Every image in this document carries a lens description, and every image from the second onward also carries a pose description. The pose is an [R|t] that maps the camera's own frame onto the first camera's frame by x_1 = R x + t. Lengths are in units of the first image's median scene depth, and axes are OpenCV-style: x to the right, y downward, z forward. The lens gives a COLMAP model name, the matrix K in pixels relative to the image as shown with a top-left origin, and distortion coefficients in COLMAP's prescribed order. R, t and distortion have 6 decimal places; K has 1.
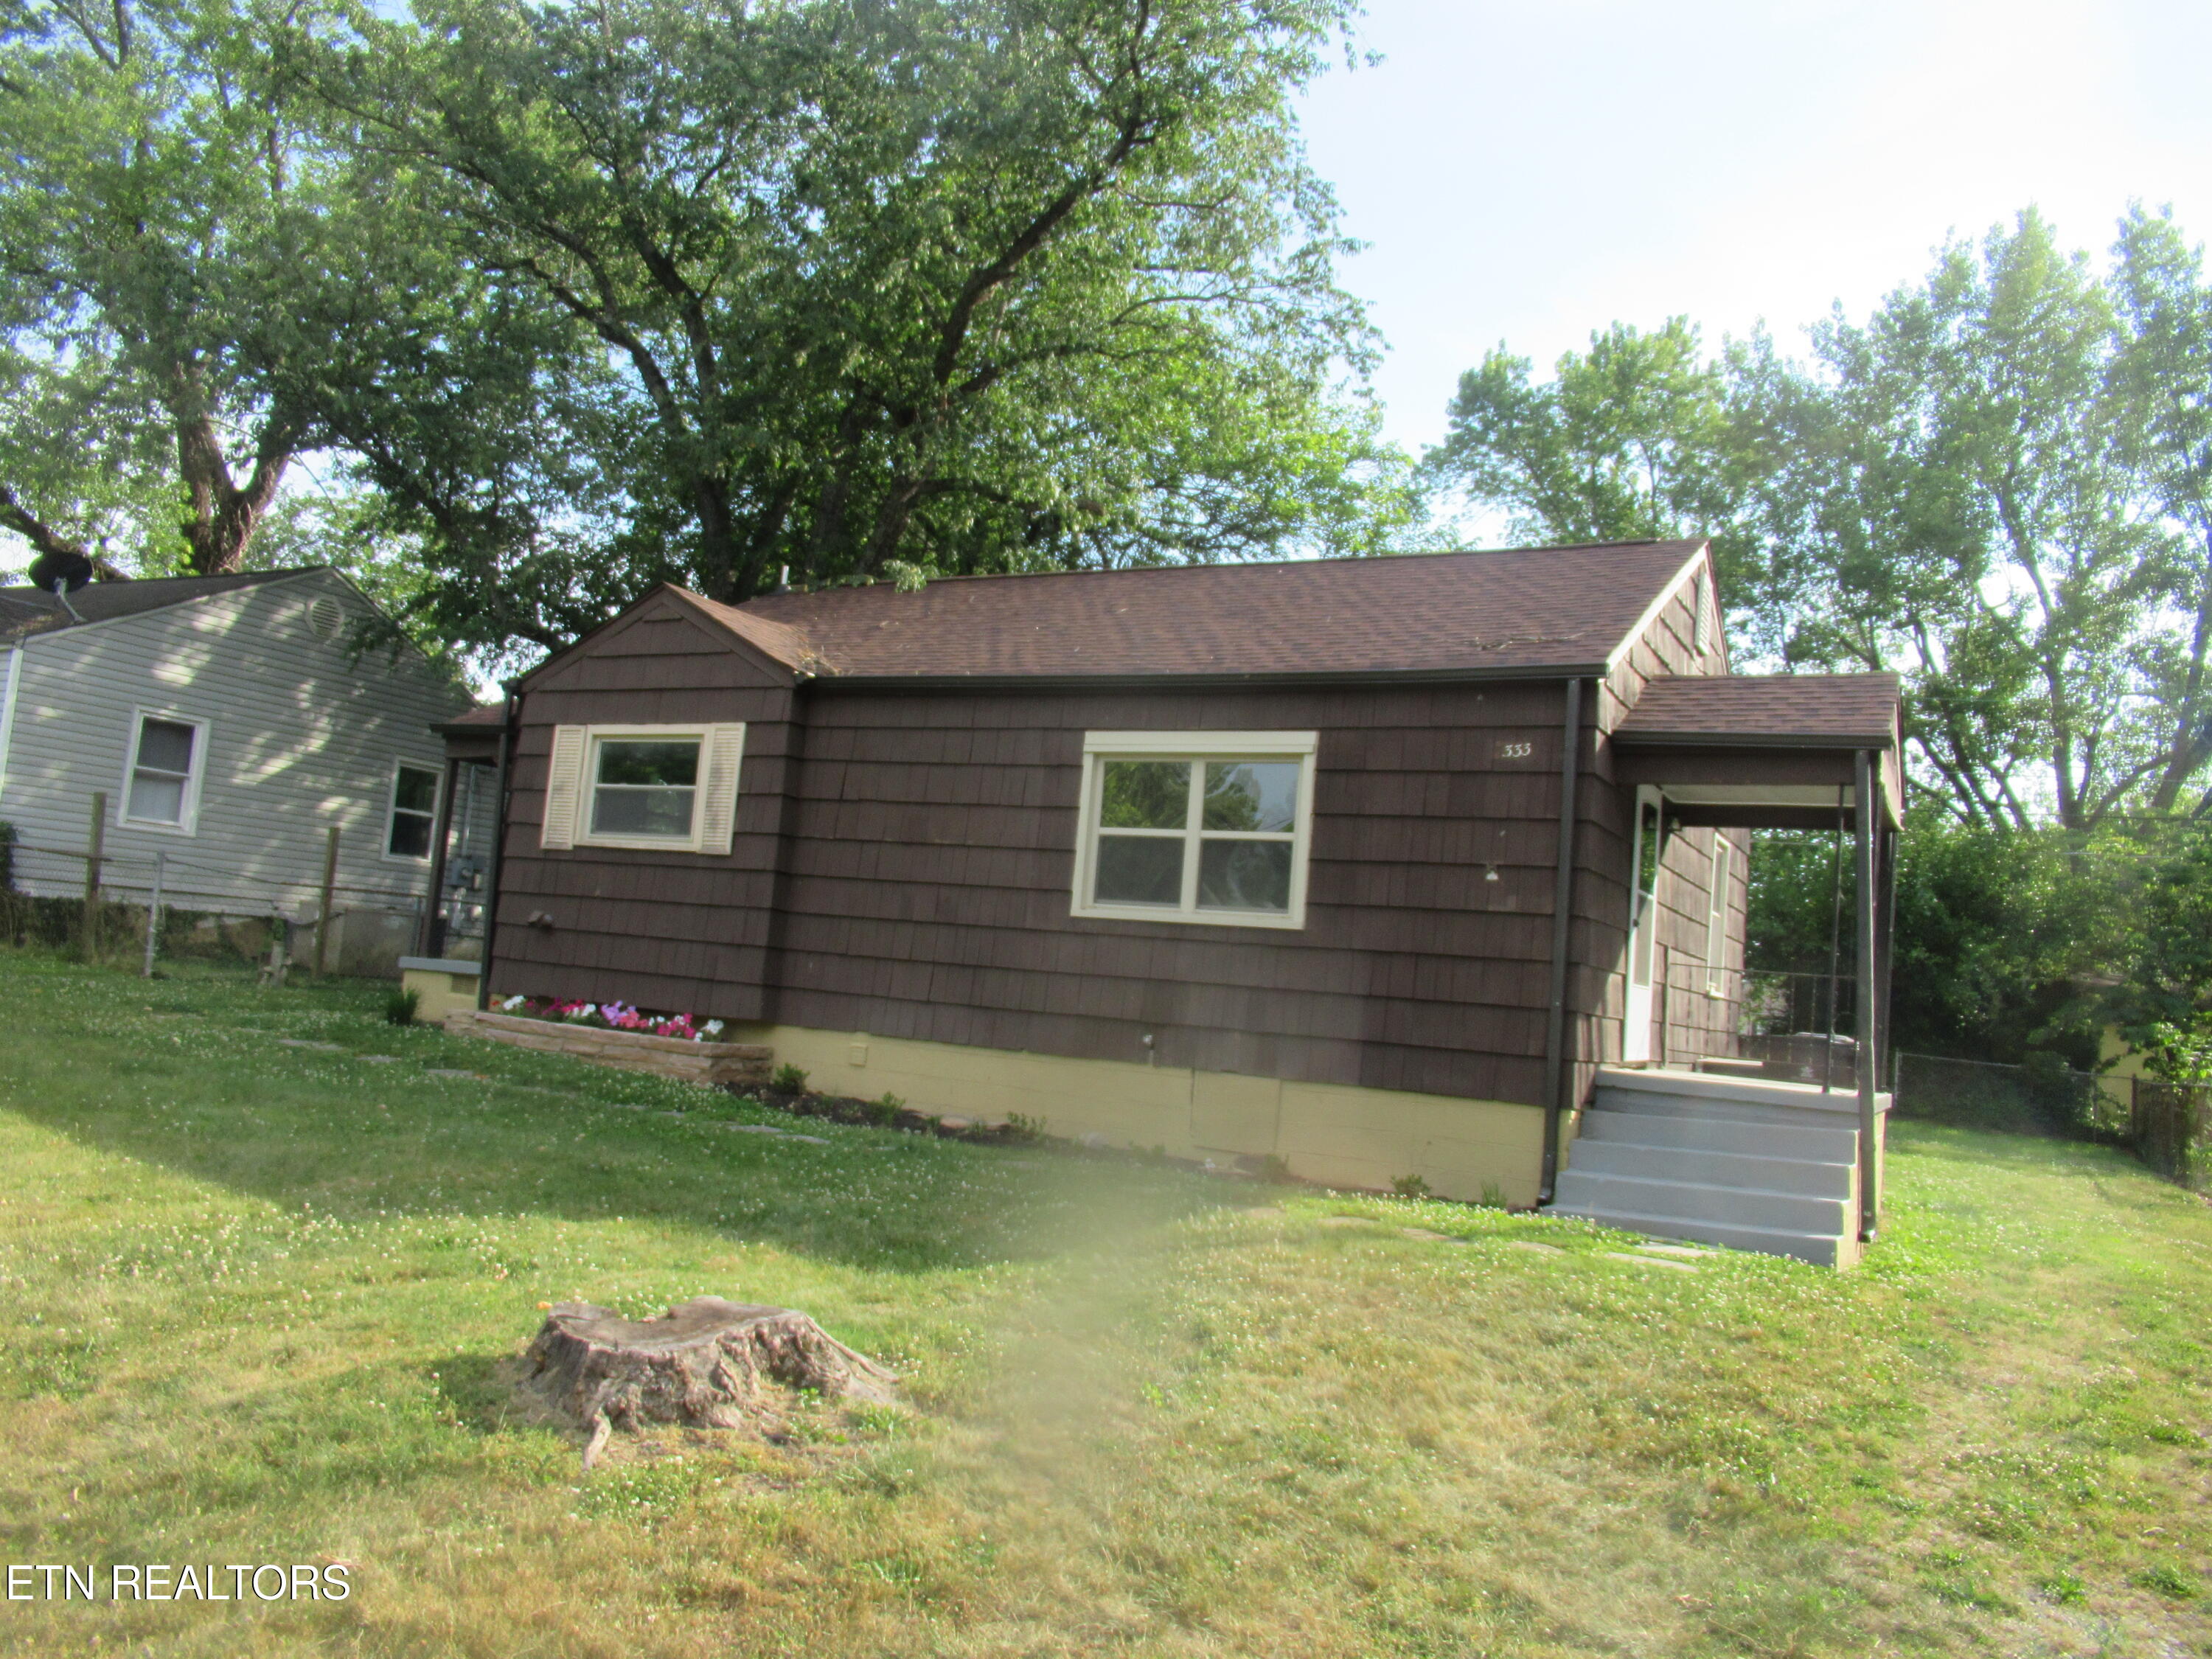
lens RADIAL K [[1656.5, 0, 1106.0], [0, 1656.5, 829.5], [0, 0, 1]] dist [-0.107479, -0.000897]
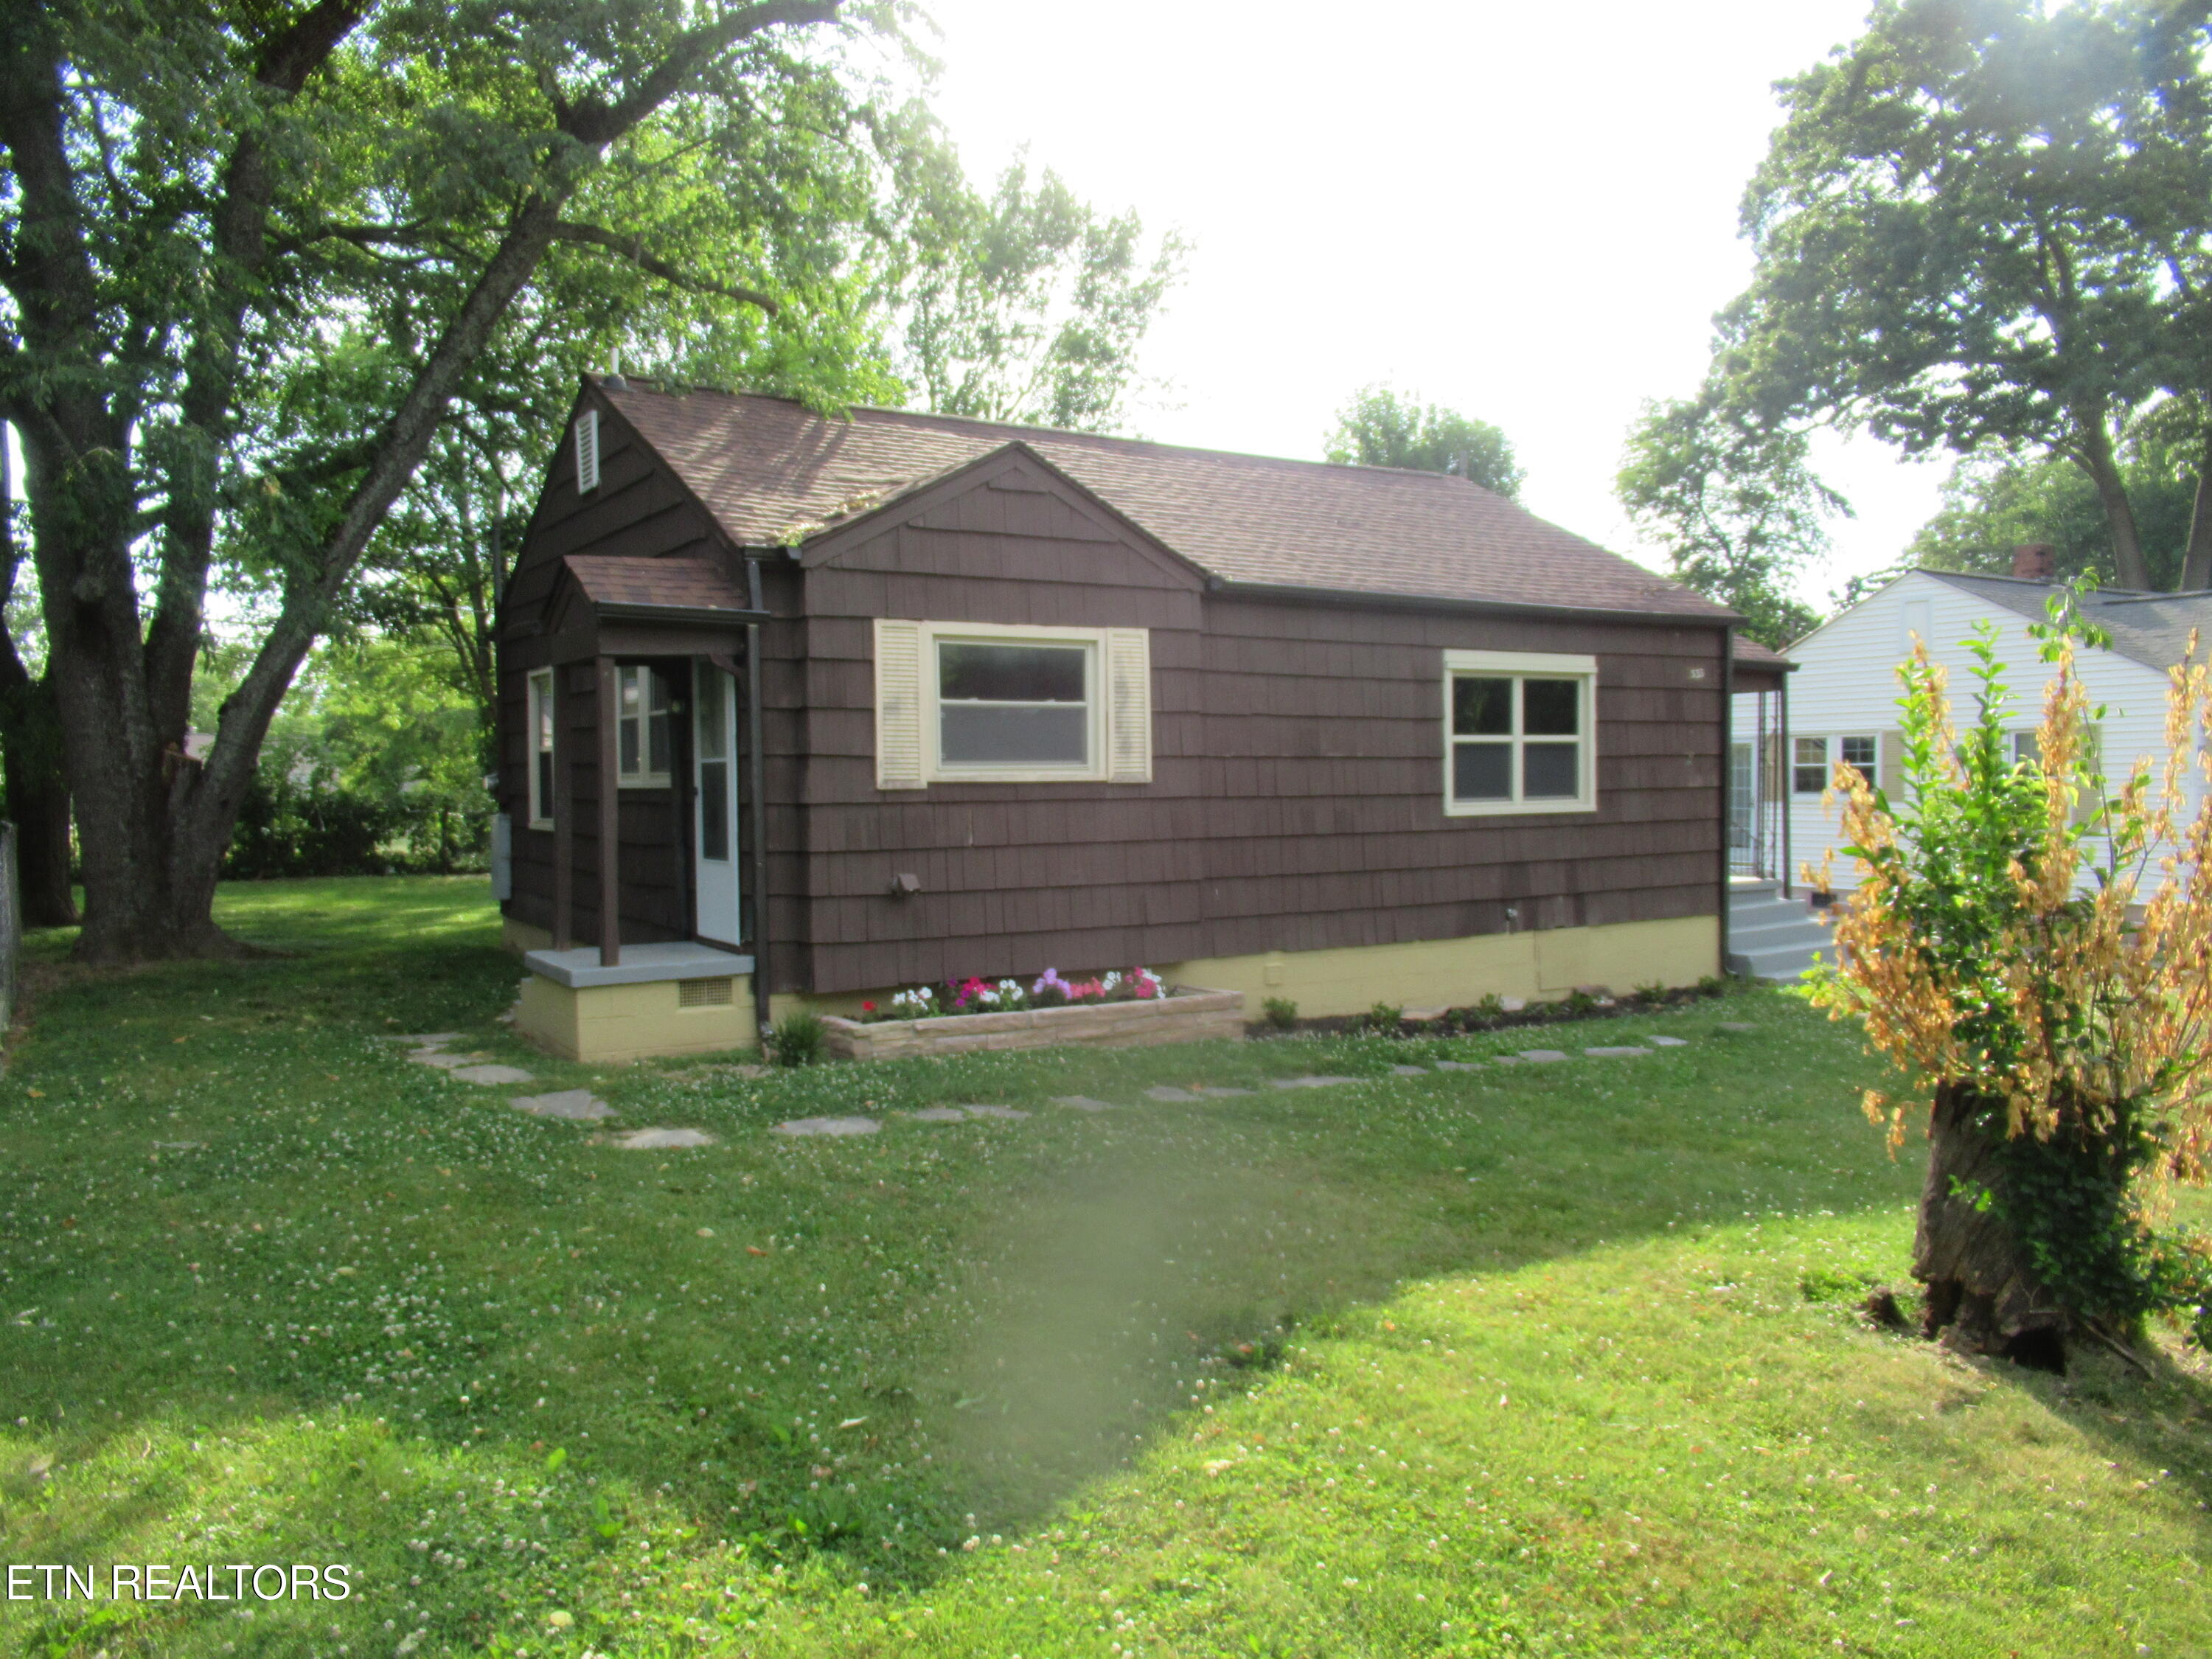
lens RADIAL K [[1656.5, 0, 1106.0], [0, 1656.5, 829.5], [0, 0, 1]] dist [-0.107479, -0.000897]
pose [[0.513498, -0.120552, 0.849580, -1.002303], [-0.035919, 0.986195, 0.161647, -0.102465], [-0.857339, -0.113522, 0.502079, 0.580002]]
